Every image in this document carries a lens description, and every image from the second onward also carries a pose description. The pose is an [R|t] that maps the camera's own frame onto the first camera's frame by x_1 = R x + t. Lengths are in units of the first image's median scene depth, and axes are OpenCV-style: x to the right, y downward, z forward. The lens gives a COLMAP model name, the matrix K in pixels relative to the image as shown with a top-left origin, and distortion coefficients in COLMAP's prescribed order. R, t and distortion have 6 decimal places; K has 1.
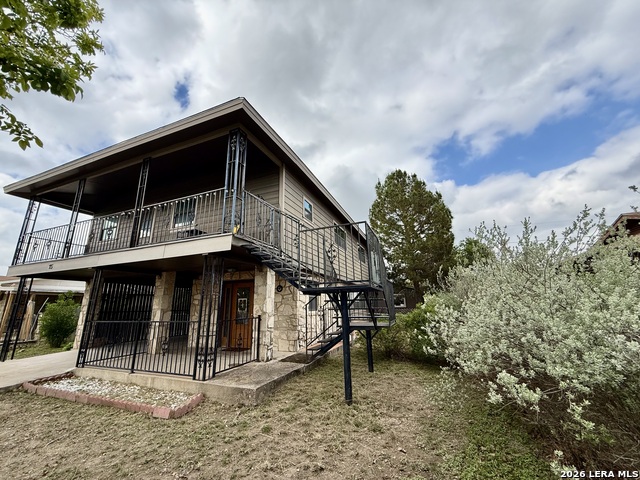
lens RADIAL K [[254.6, 0, 318.1], [0, 254.6, 242.2], [0, 0, 1]] dist [0.002693, 0.000166]
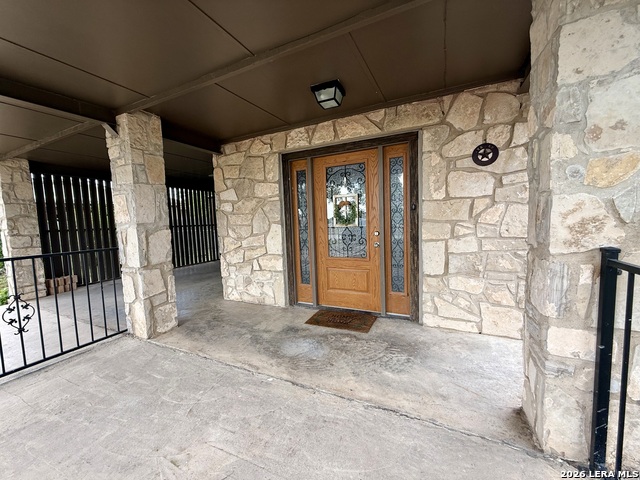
lens RADIAL K [[254.6, 0, 318.1], [0, 254.6, 242.2], [0, 0, 1]] dist [0.002693, 0.000166]
pose [[0.997986, -0.010940, -0.062489, -0.340596], [0.031098, 0.942916, 0.331574, 0.174952], [0.055295, -0.332850, 0.941357, 0.663096]]
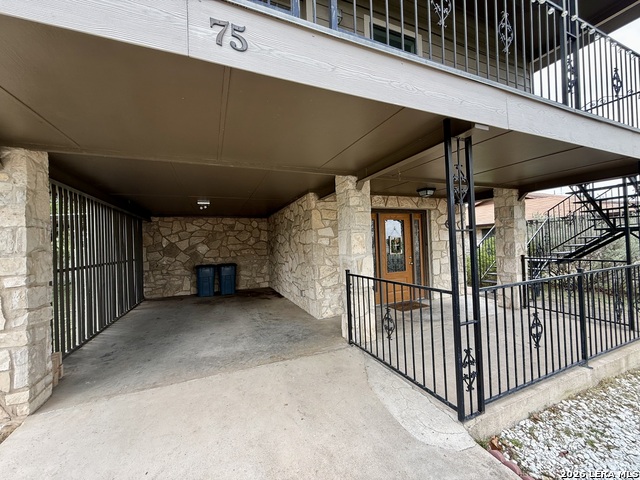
lens RADIAL K [[254.6, 0, 318.1], [0, 254.6, 242.2], [0, 0, 1]] dist [0.002693, 0.000166]
pose [[0.707450, 0.000416, 0.706763, -1.010023], [-0.152560, 0.976515, 0.152134, 0.179555], [-0.690102, -0.215451, 0.690899, 0.725242]]
